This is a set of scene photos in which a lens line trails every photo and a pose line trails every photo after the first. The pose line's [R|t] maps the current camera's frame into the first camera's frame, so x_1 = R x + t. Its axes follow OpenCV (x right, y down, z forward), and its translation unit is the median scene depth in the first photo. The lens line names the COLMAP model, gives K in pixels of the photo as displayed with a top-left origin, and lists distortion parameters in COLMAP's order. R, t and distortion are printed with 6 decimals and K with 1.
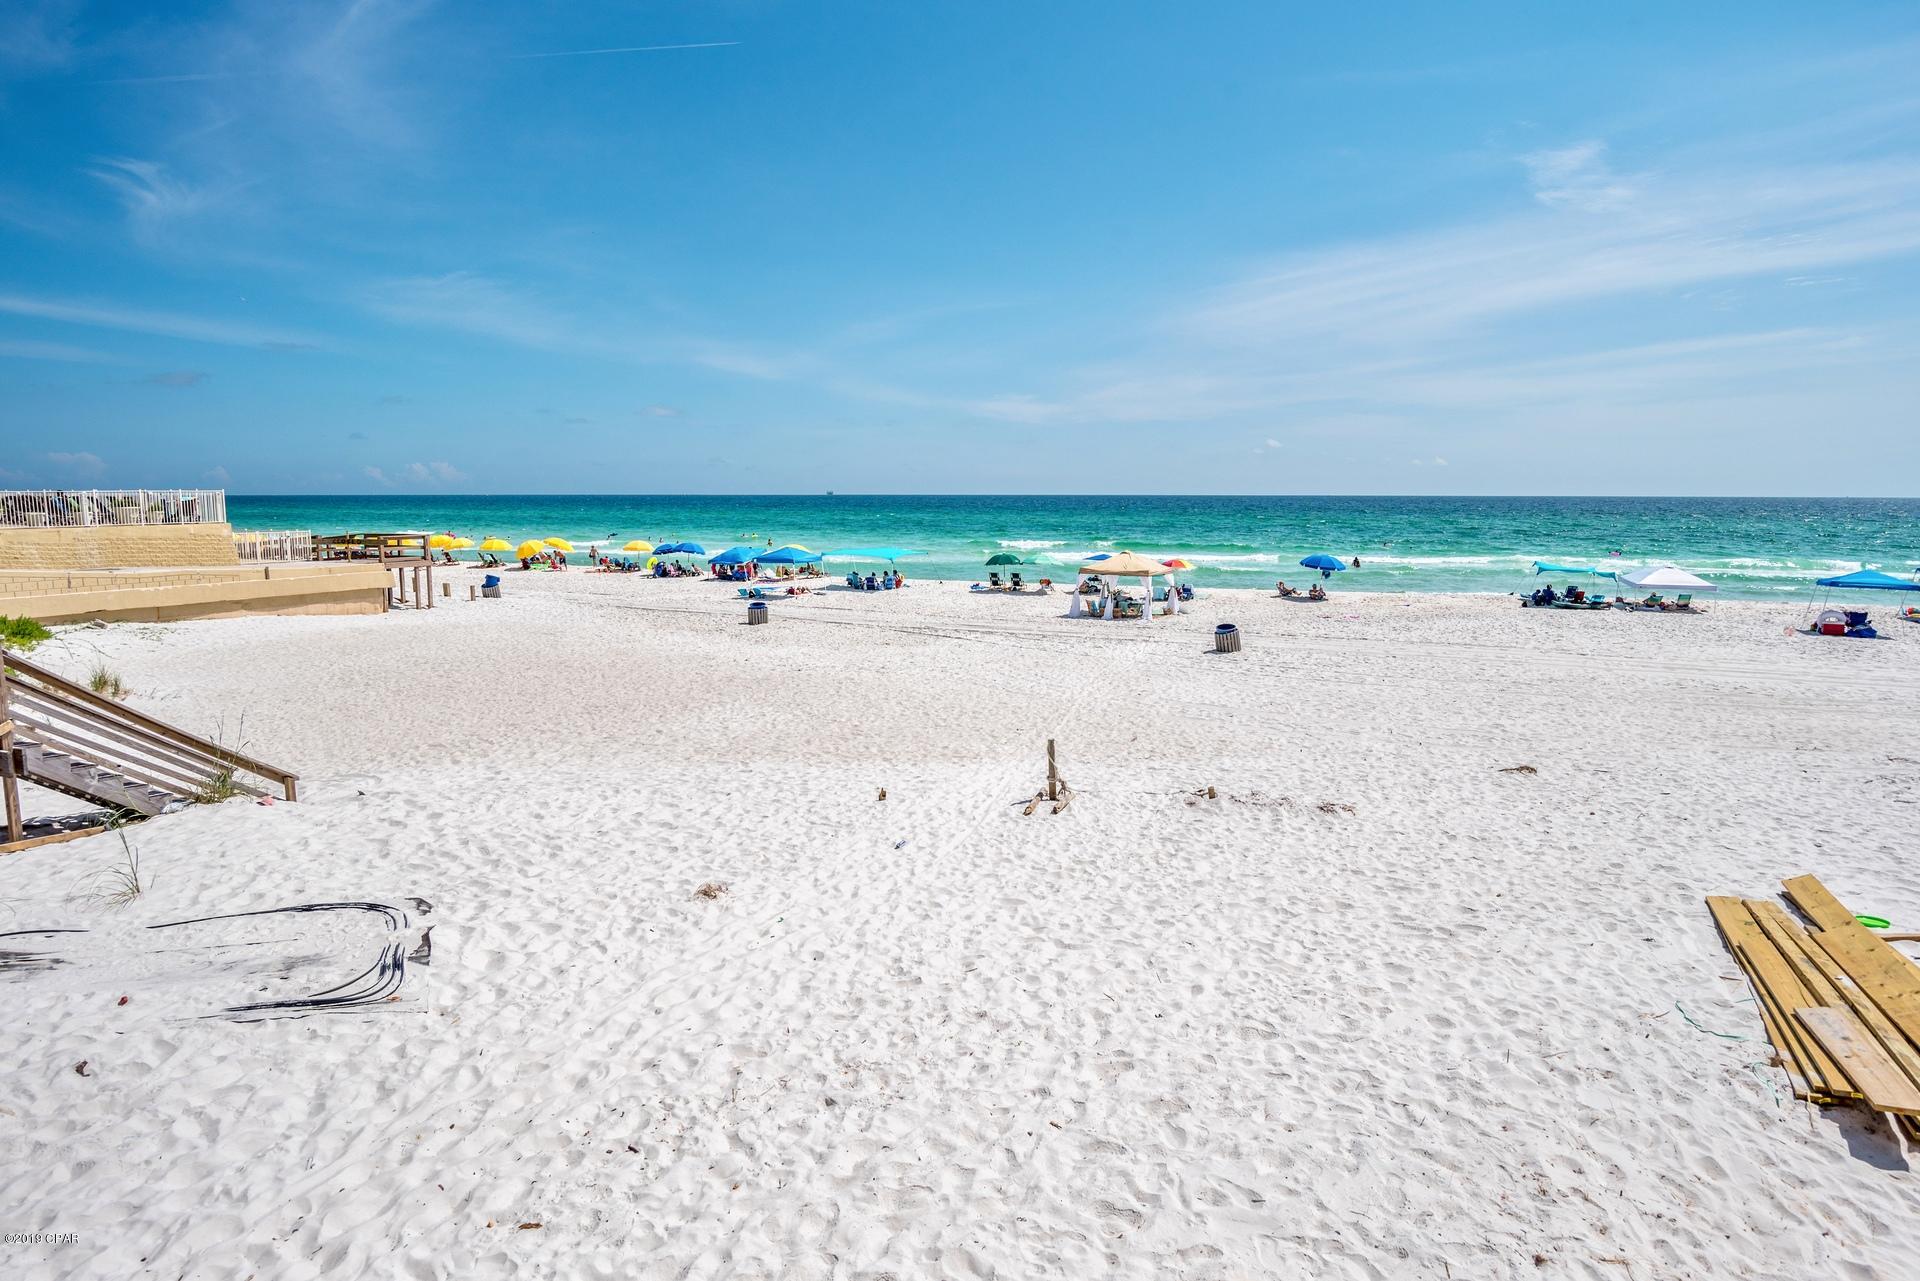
lens RADIAL K [[1099.8, 0, 971.8], [0, 1099.8, 633.7], [0, 0, 1]] dist [-0.002555, -0.002029]
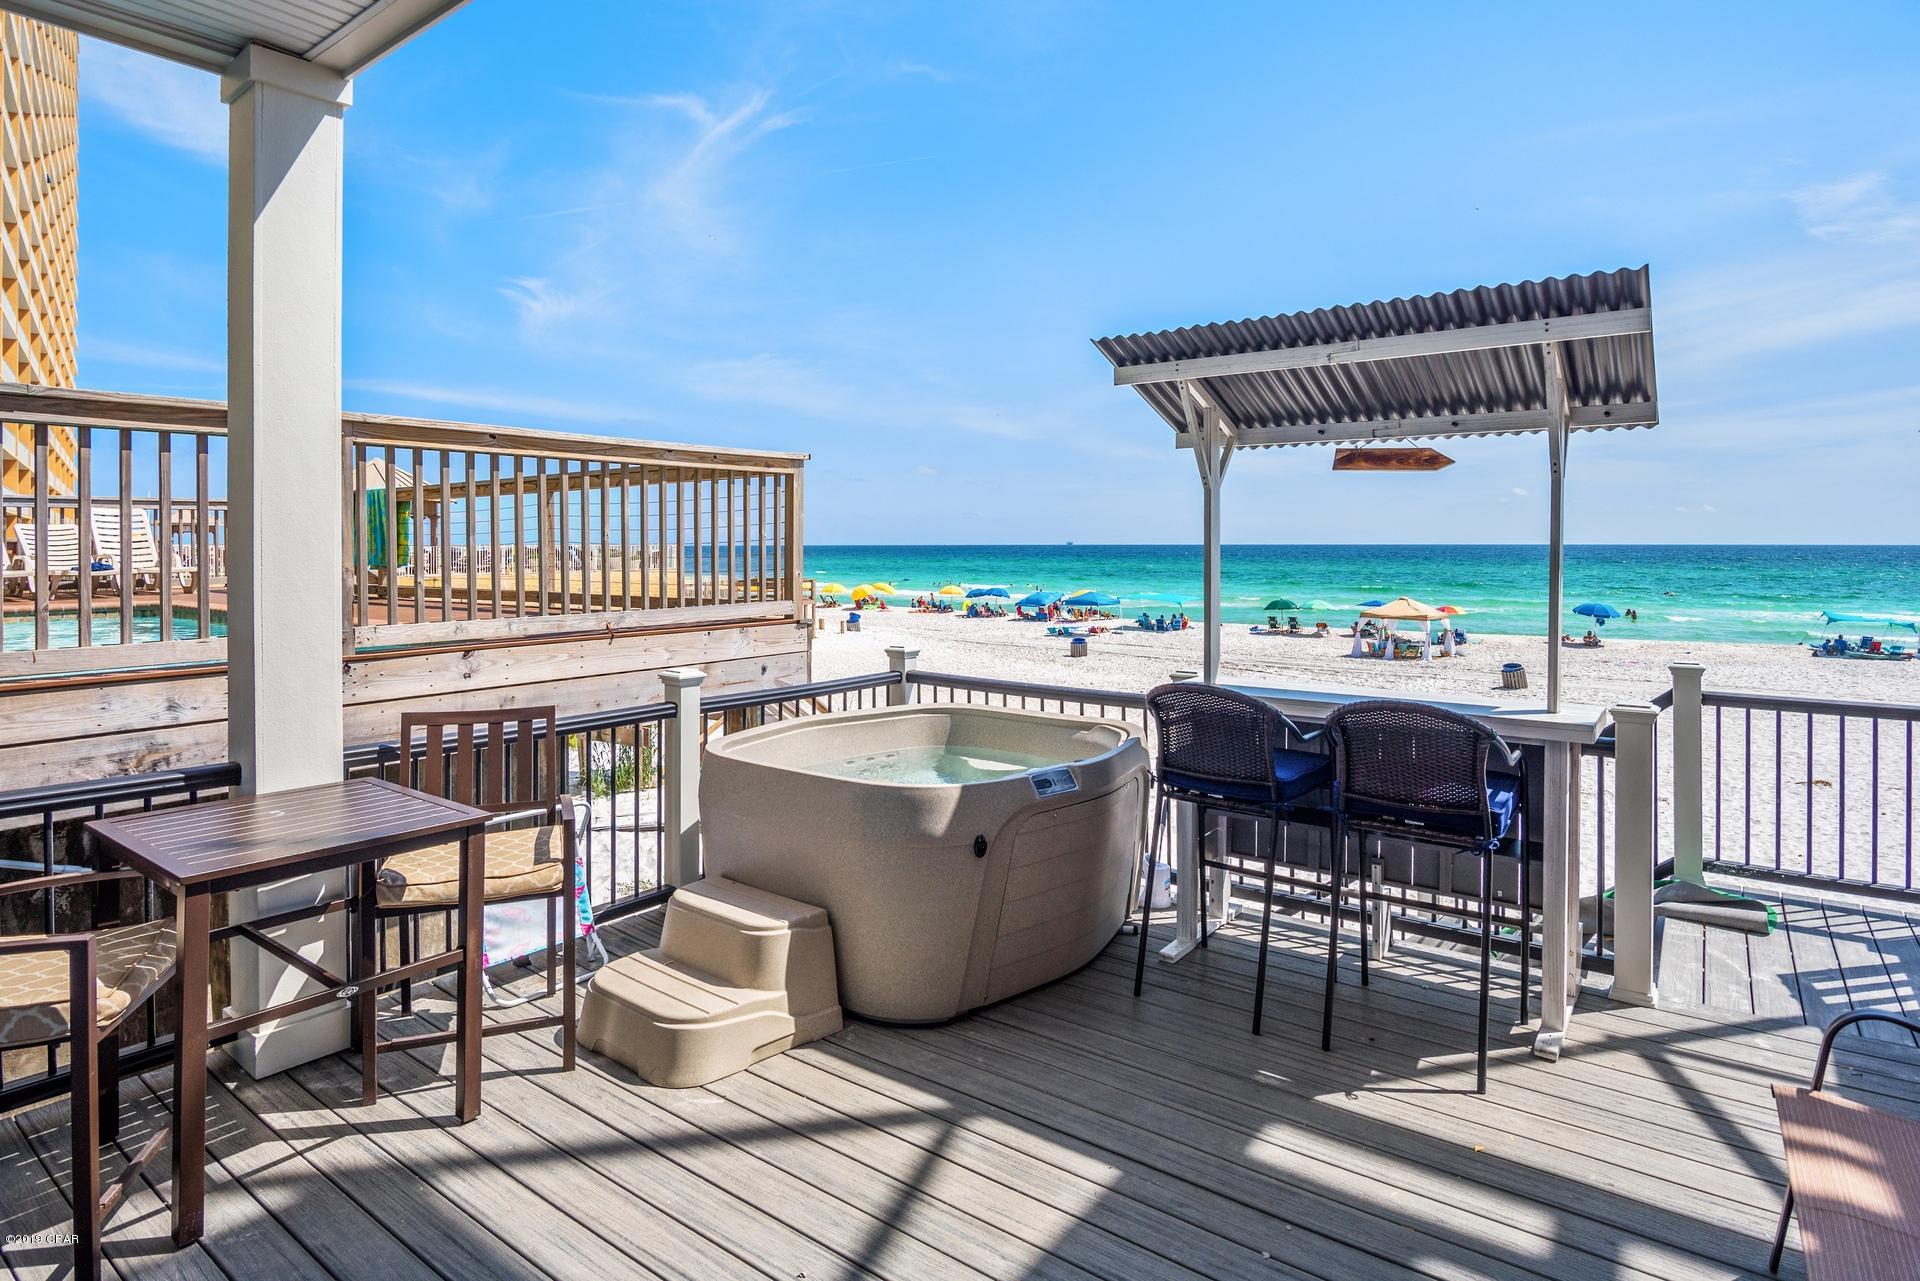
lens RADIAL K [[1049.6, 0, 997.2], [0, 1049.6, 572.9], [0, 0, 1]] dist [-0.013083, -0.001350]
pose [[0.980117, 0.003945, -0.198384, -0.042008], [-0.023494, 0.995077, -0.096284, 0.008602], [0.197027, 0.099030, 0.975384, -0.083800]]
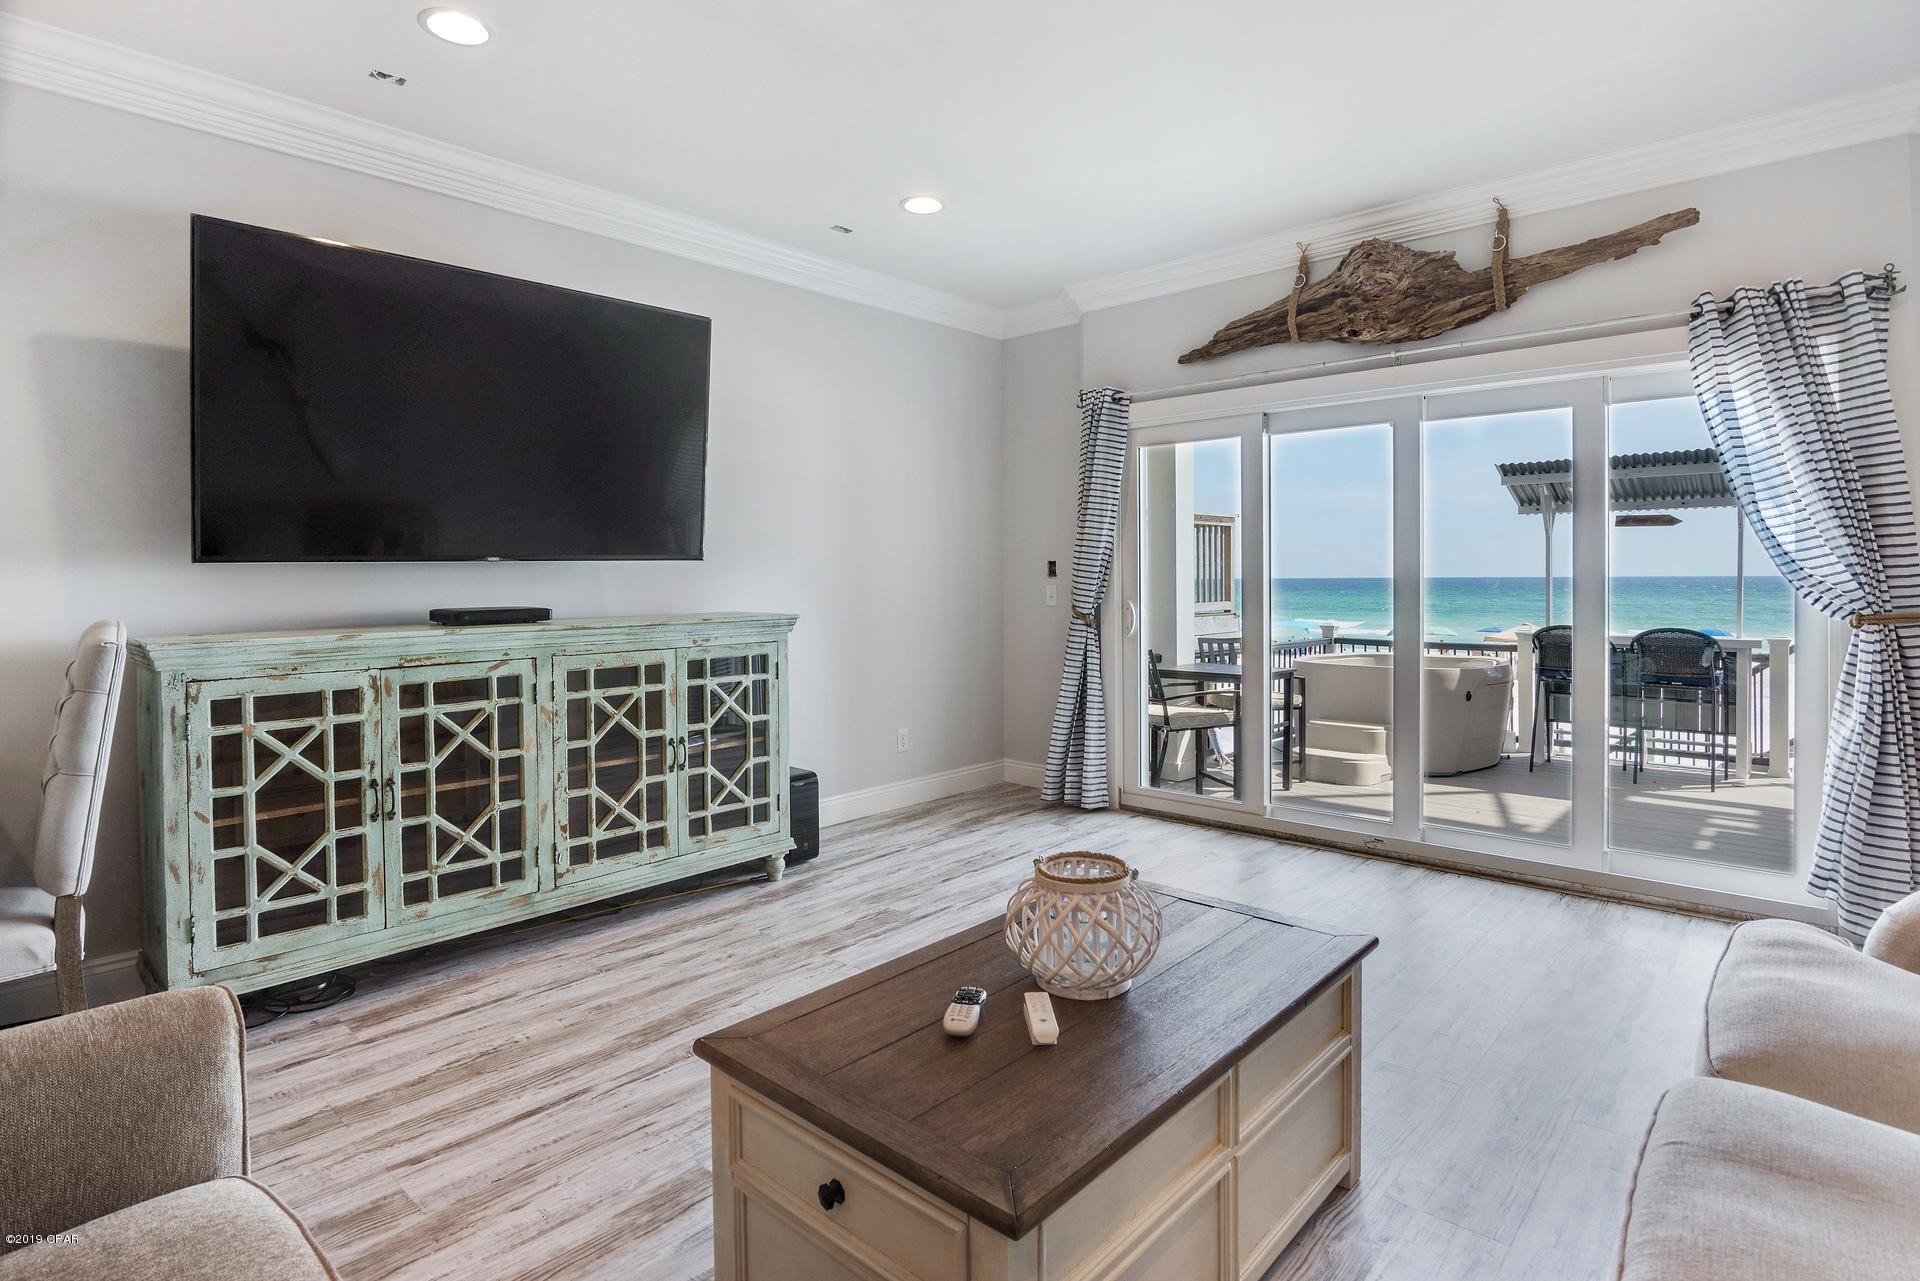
lens RADIAL K [[1000.3, 0, 973.4], [0, 1000.3, 592.1], [0, 0, 1]] dist [-0.010065, -0.001850]
pose [[0.949350, -0.000232, -0.314220, -0.054807], [-0.034880, 0.993742, -0.106119, 0.013396], [0.312278, 0.111704, 0.943401, -0.116017]]
